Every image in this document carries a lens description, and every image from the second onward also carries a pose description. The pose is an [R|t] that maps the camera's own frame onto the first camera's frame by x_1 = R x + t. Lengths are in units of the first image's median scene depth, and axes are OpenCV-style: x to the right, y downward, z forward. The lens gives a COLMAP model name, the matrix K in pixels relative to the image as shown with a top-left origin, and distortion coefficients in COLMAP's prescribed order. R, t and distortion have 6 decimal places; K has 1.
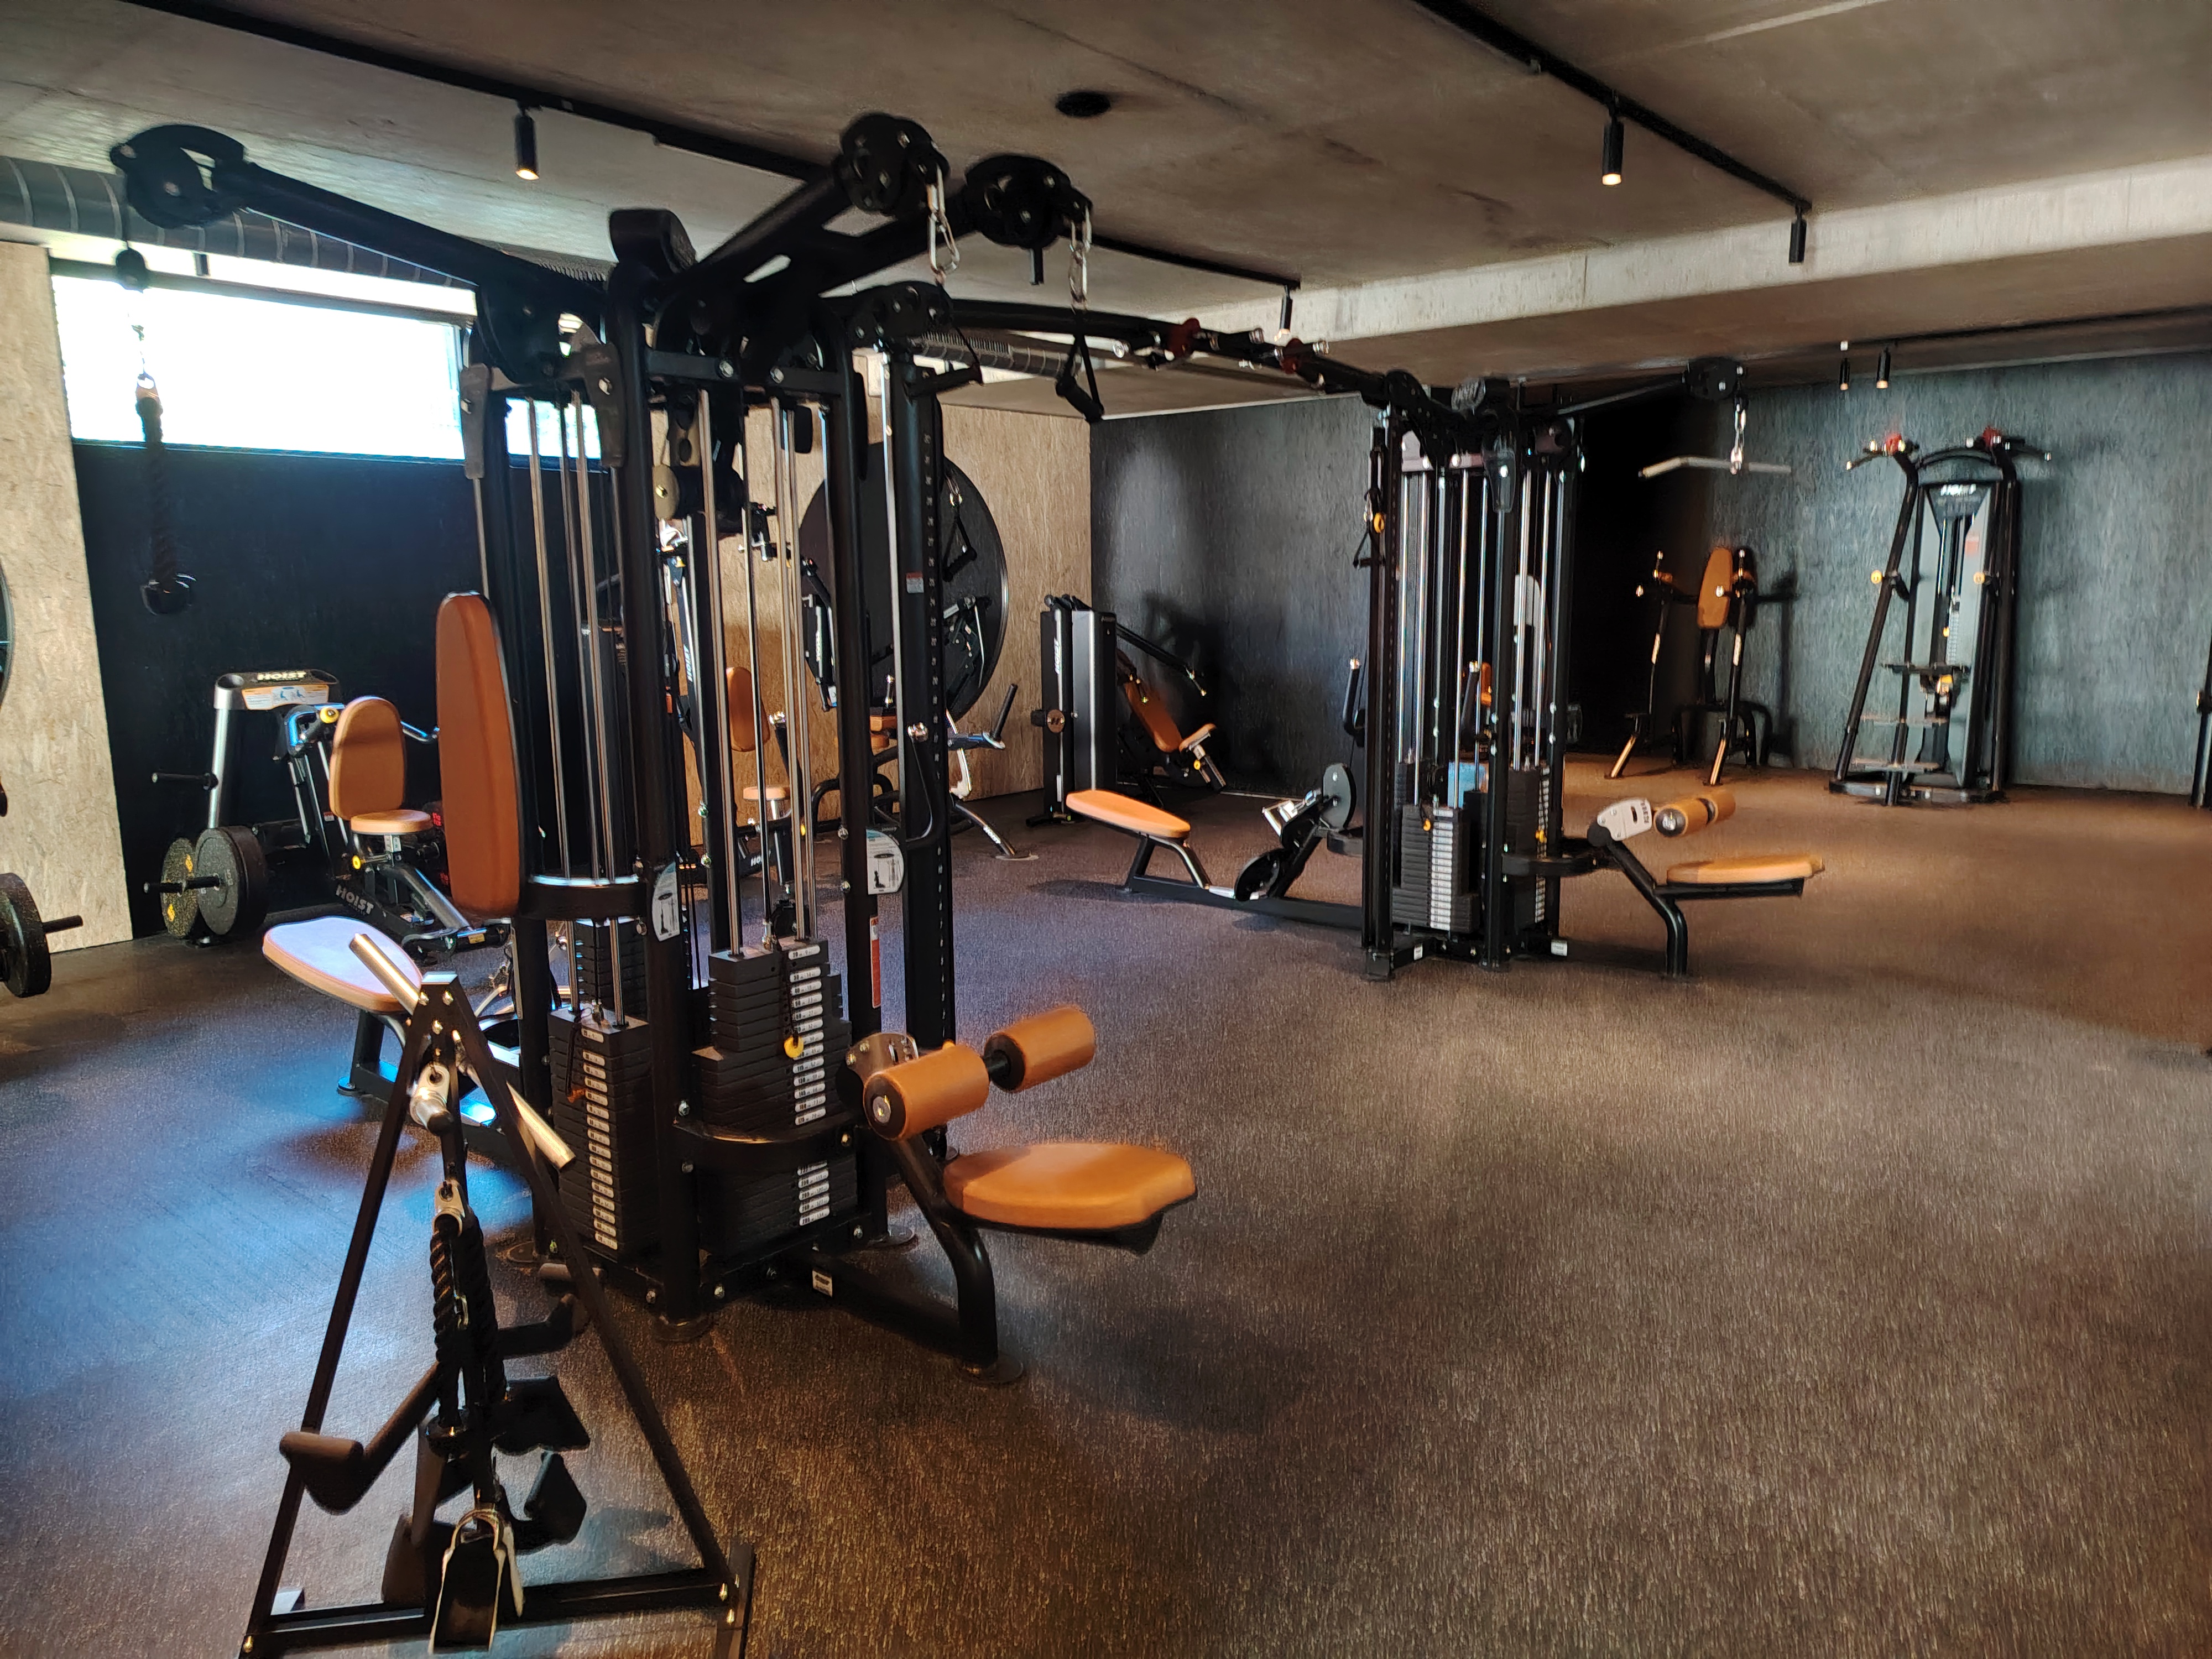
lens RADIAL K [[1503.9, 0, 1096.4], [0, 1503.9, 832.6], [0, 0, 1]] dist [0.041117, -0.043081]
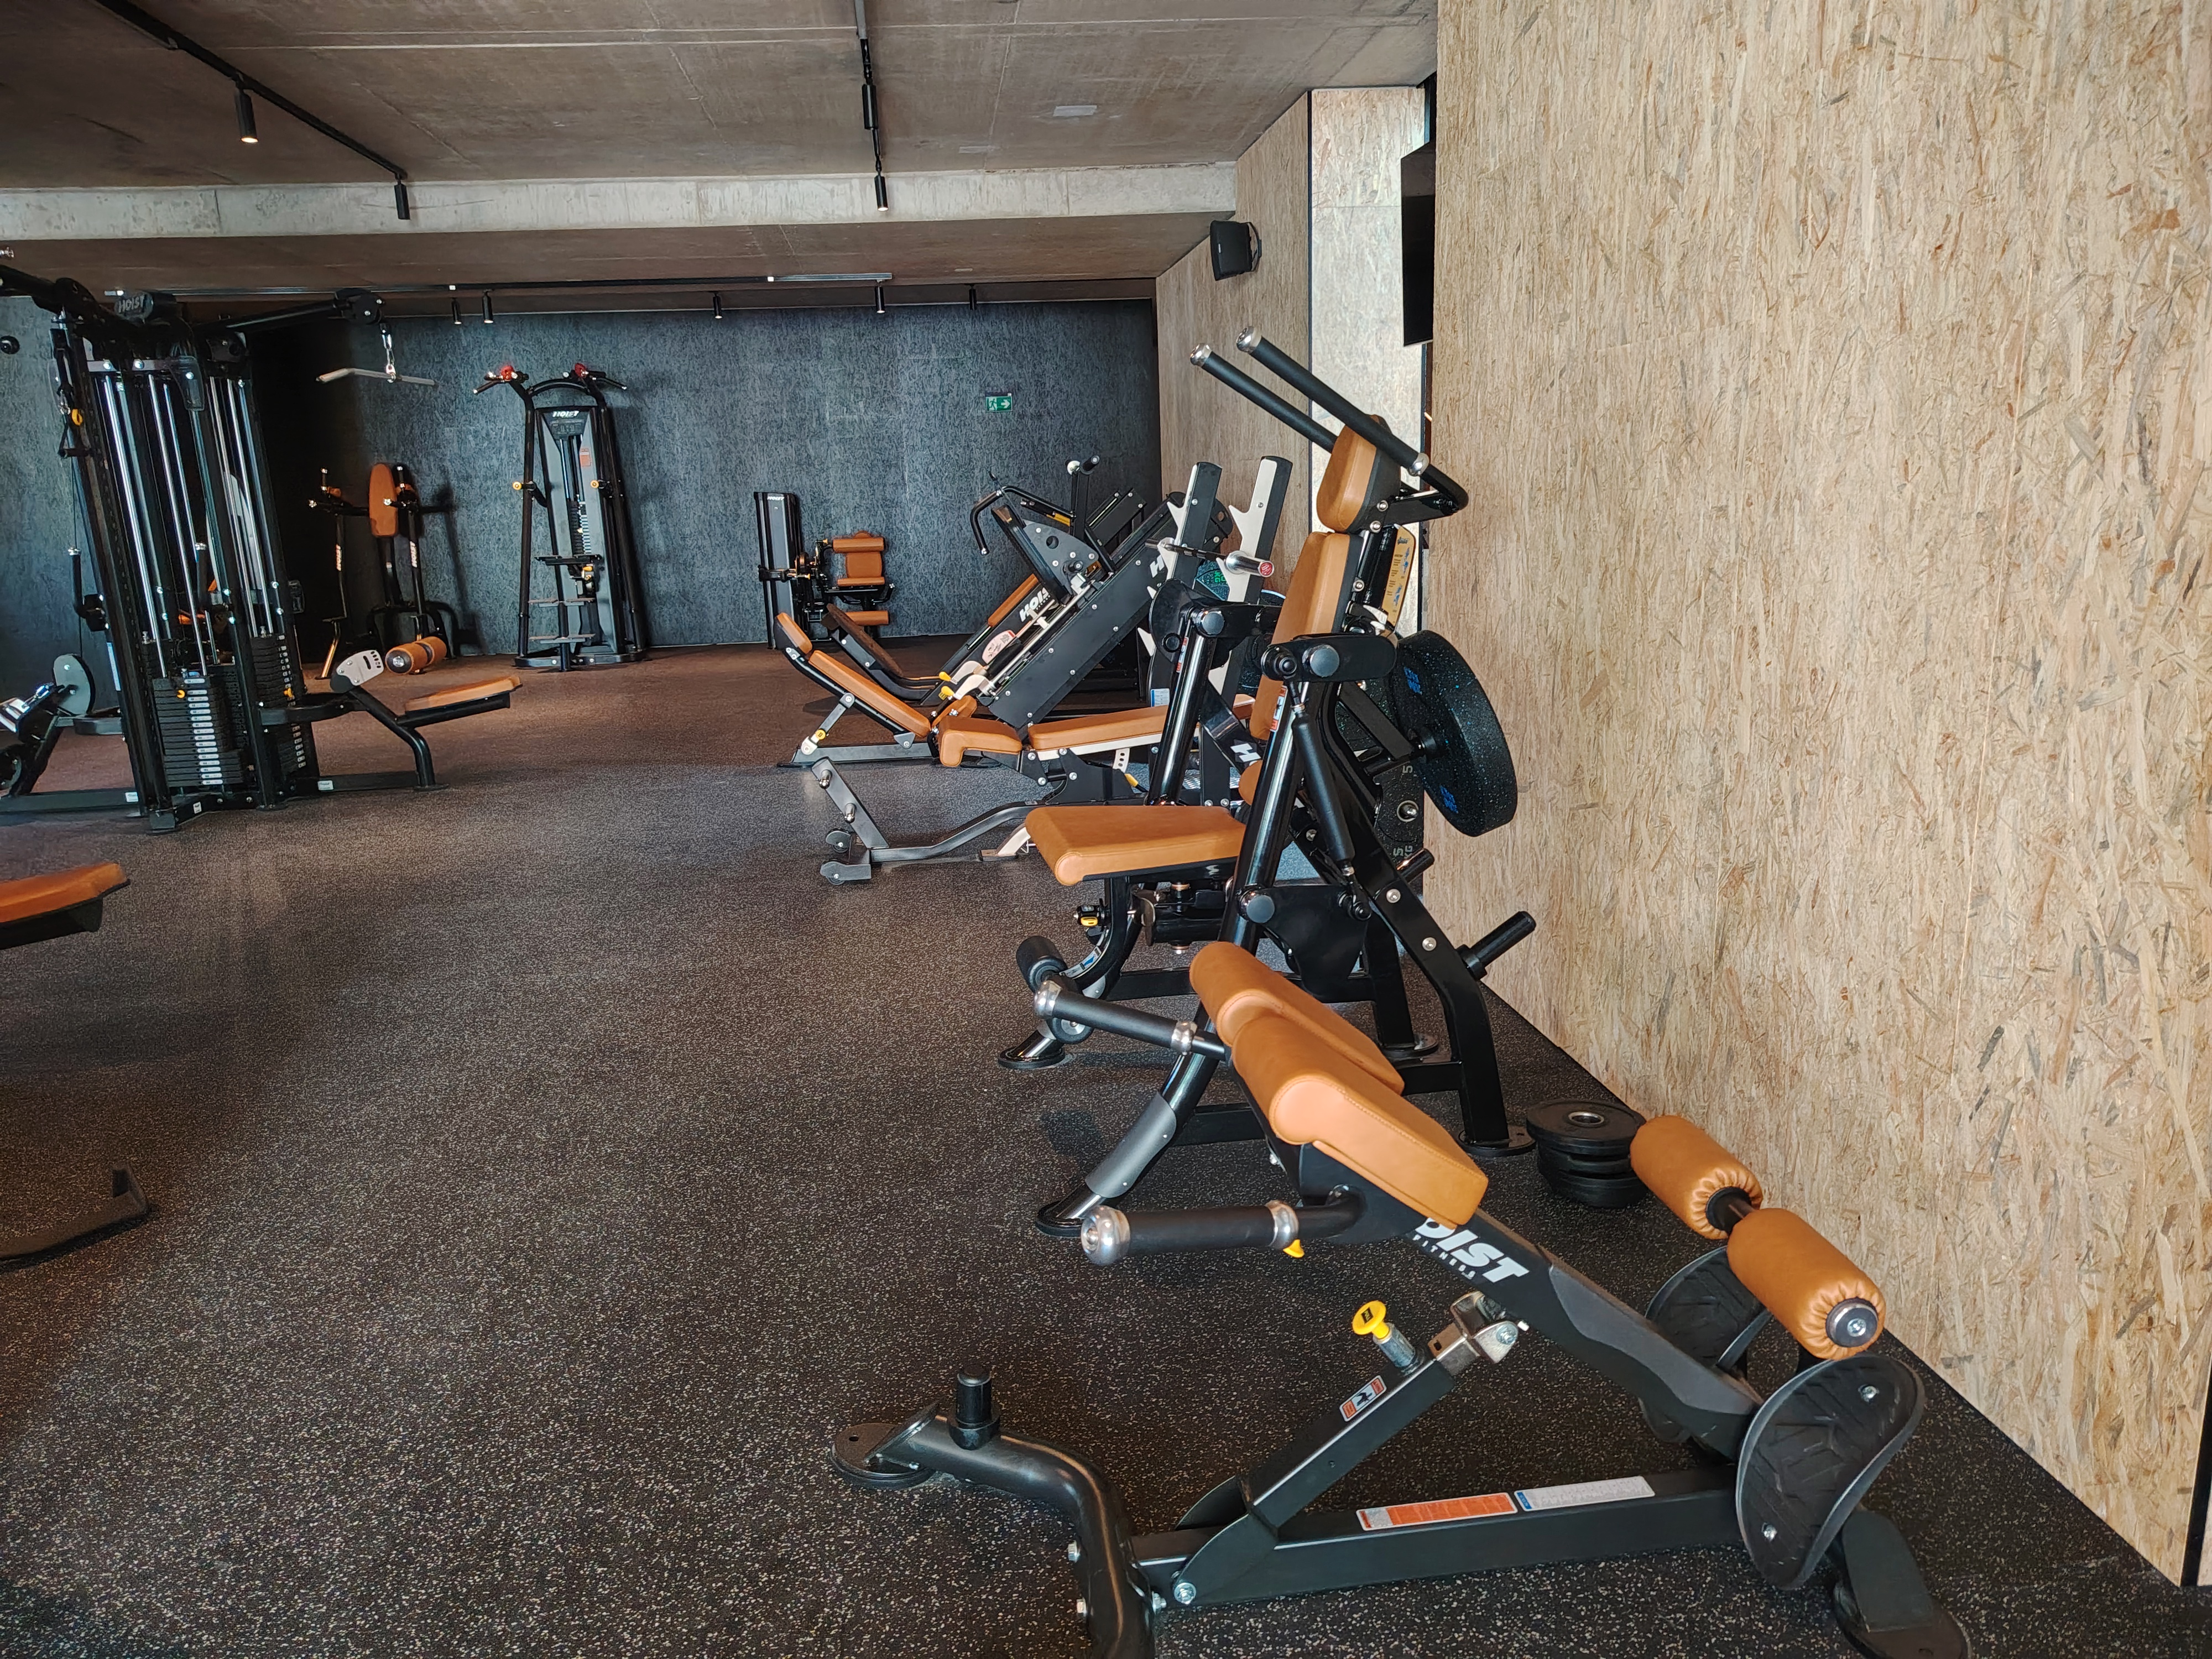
lens RADIAL K [[1503.9, 0, 1096.4], [0, 1503.9, 832.6], [0, 0, 1]] dist [0.041117, -0.043081]
pose [[0.677365, -0.185225, 0.711946, -0.083042], [0.158338, 0.981809, 0.104787, 0.050344], [-0.718405, 0.041749, 0.694372, -0.157891]]
